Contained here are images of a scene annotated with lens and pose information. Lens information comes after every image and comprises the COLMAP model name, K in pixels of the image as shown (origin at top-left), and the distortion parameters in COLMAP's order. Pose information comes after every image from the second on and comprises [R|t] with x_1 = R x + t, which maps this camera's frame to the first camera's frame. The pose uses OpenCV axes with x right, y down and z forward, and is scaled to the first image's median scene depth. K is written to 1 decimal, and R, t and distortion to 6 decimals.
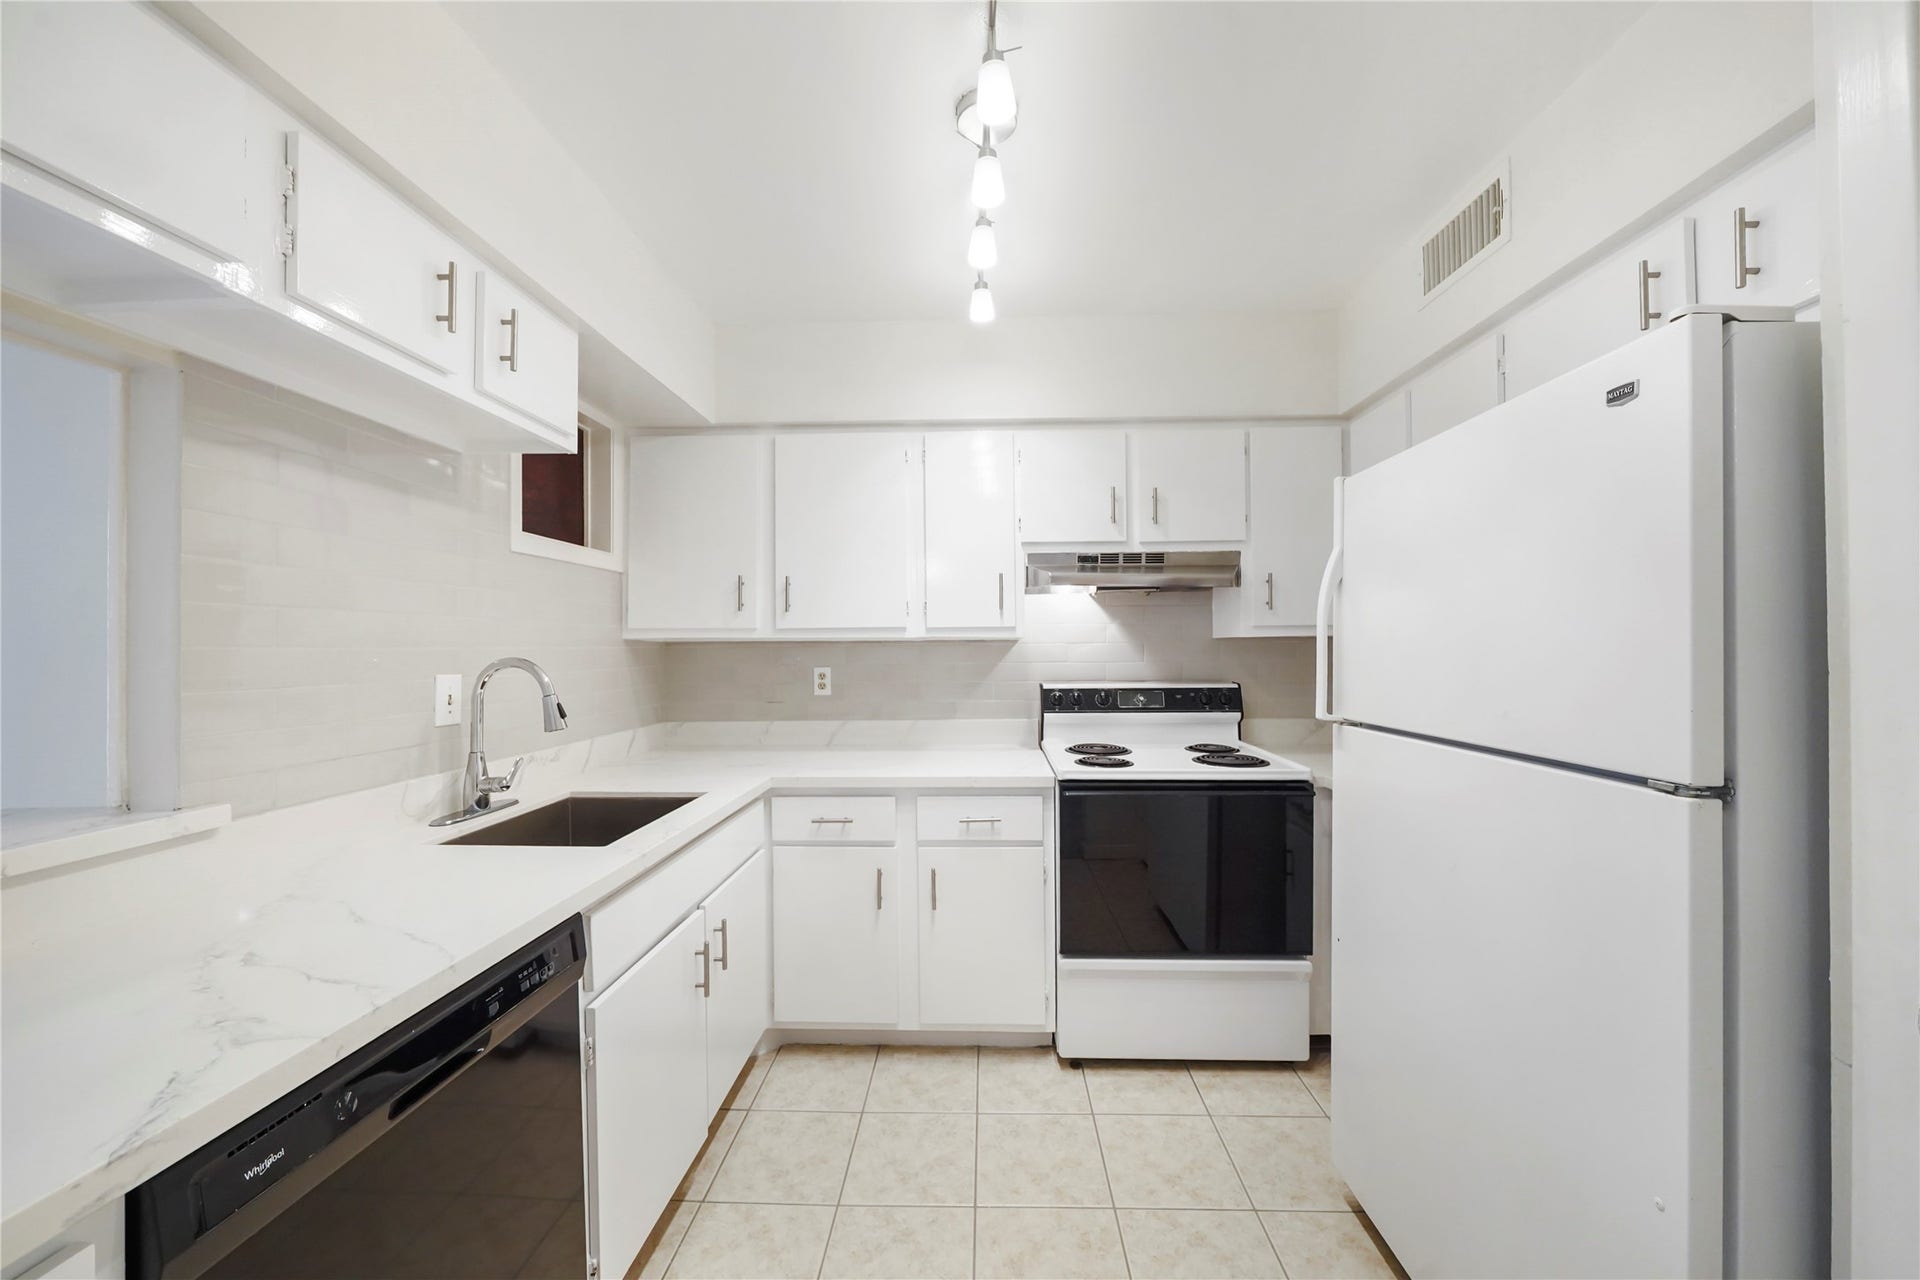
lens RADIAL K [[697.7, 0, 960.0], [0, 697.7, 640.0], [0, 0, 1]] dist [-0.002403, -0.000324]
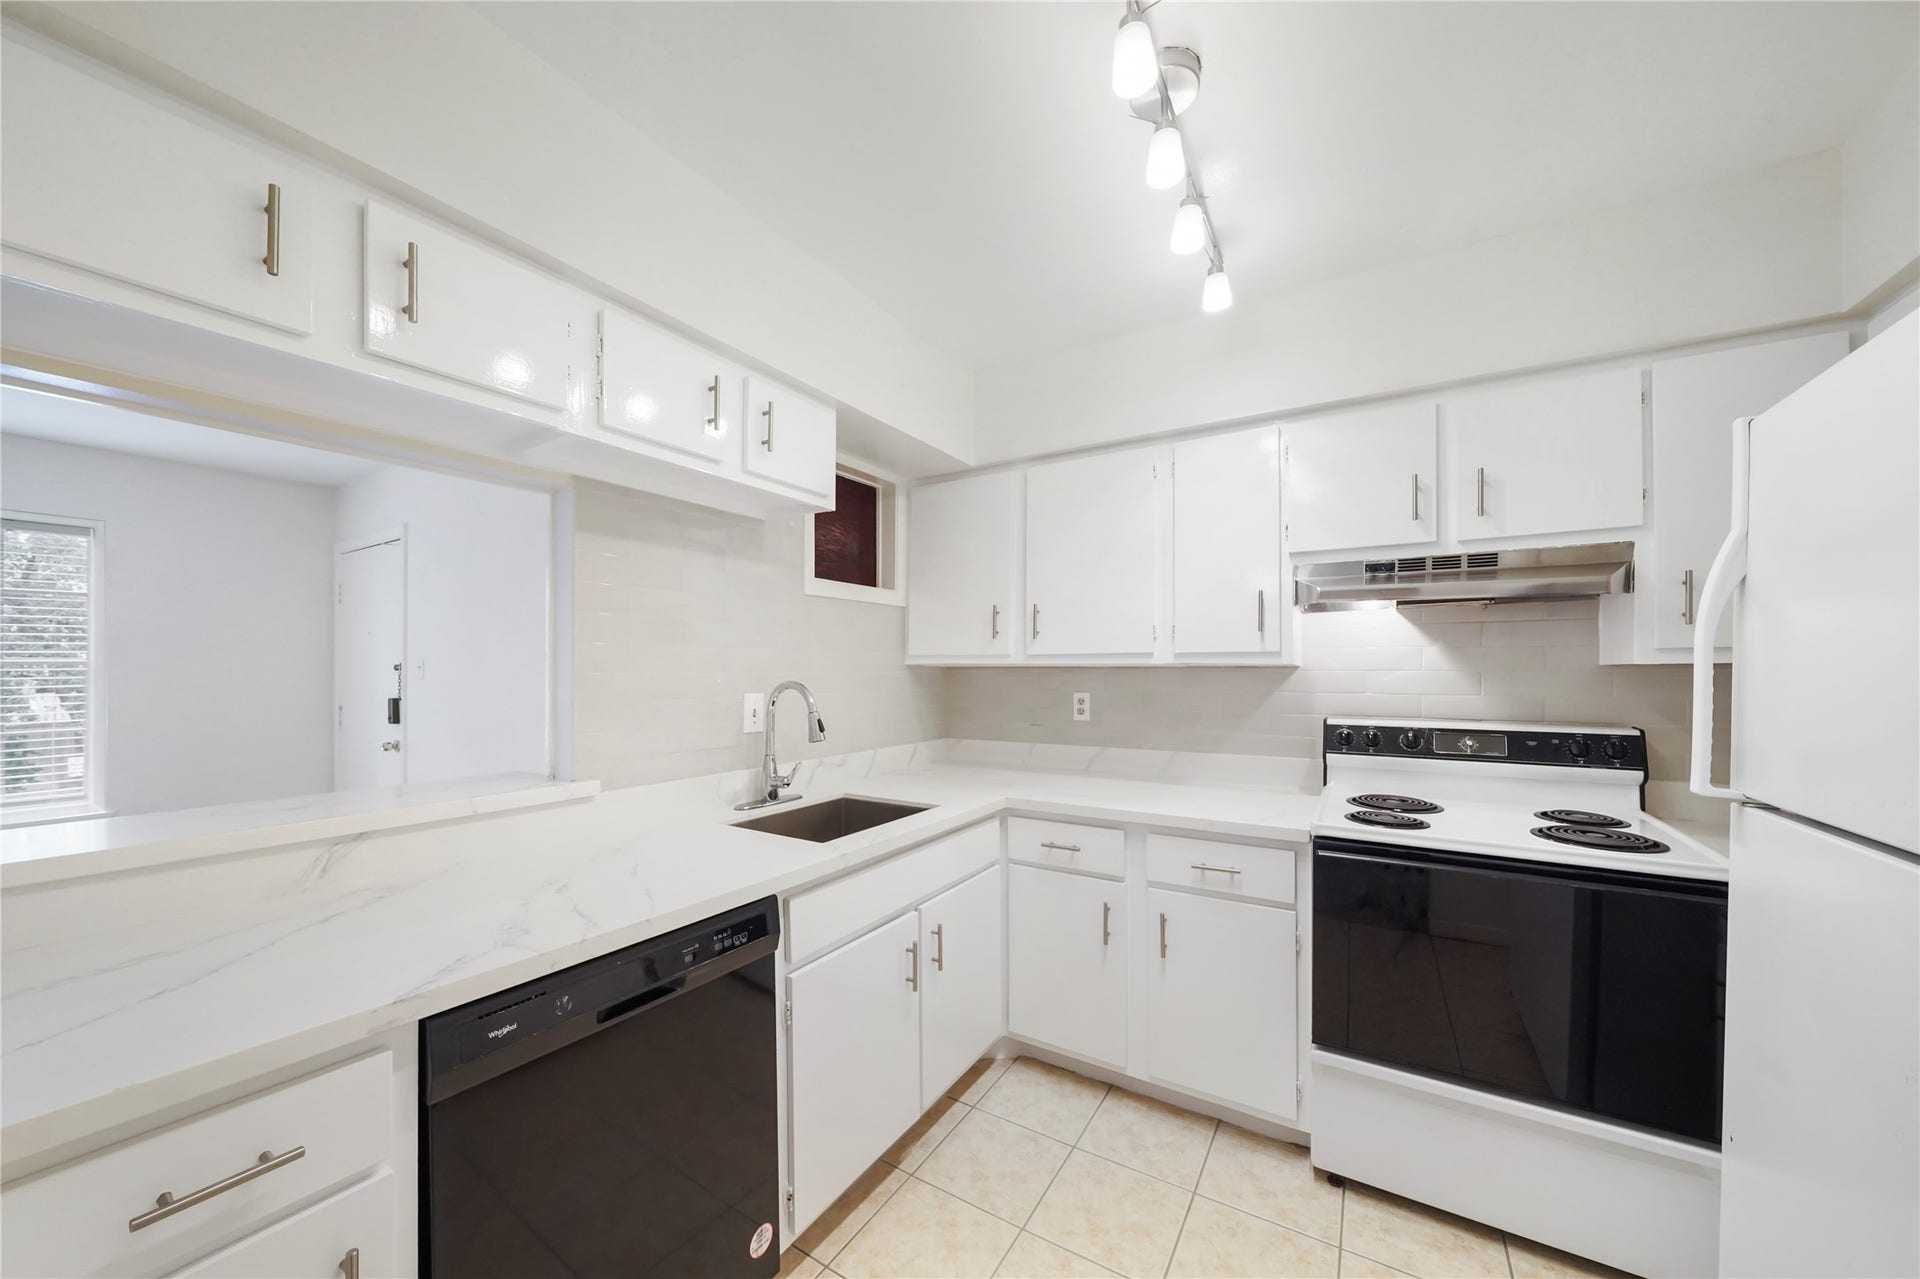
lens RADIAL K [[680.4, 0, 950.3], [0, 680.4, 664.1], [0, 0, 1]] dist [-0.003613, -0.000594]
pose [[0.865912, 0.002165, -0.500192, 0.167065], [-0.000211, 0.999992, 0.003963, -0.007616], [0.500196, -0.003327, 0.865906, 0.074303]]
